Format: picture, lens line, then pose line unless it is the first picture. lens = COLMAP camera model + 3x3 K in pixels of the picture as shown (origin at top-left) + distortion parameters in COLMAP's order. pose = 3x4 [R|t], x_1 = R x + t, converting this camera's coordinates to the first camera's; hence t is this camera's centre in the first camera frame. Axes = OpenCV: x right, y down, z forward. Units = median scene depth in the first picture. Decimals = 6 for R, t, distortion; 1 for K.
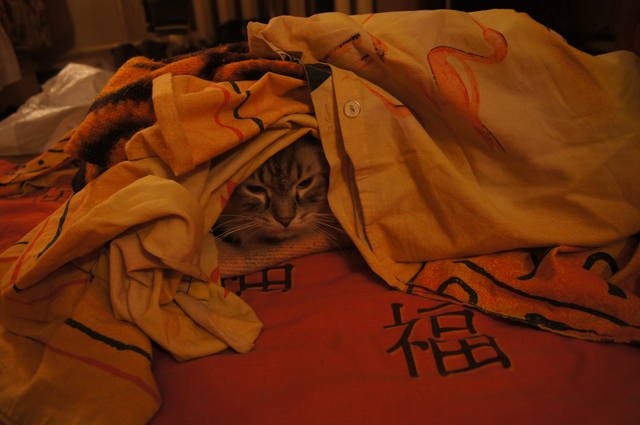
lens RADIAL K [[494.6, 0, 320.0], [0, 494.6, 212.5], [0, 0, 1]] dist [-0.091538, 0.004036]
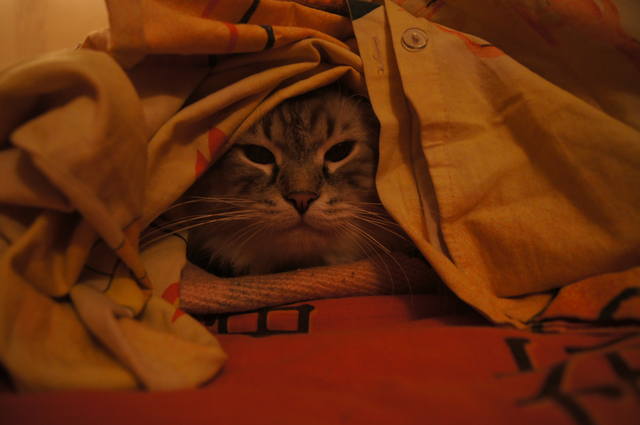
lens RADIAL K [[494.6, 0, 320.0], [0, 494.6, 212.5], [0, 0, 1]] dist [-0.091538, 0.004036]
pose [[0.992543, 0.016138, -0.120824, 0.021377], [-0.064300, 0.911393, -0.406483, 0.260038], [0.103558, 0.411220, 0.905634, 0.480621]]
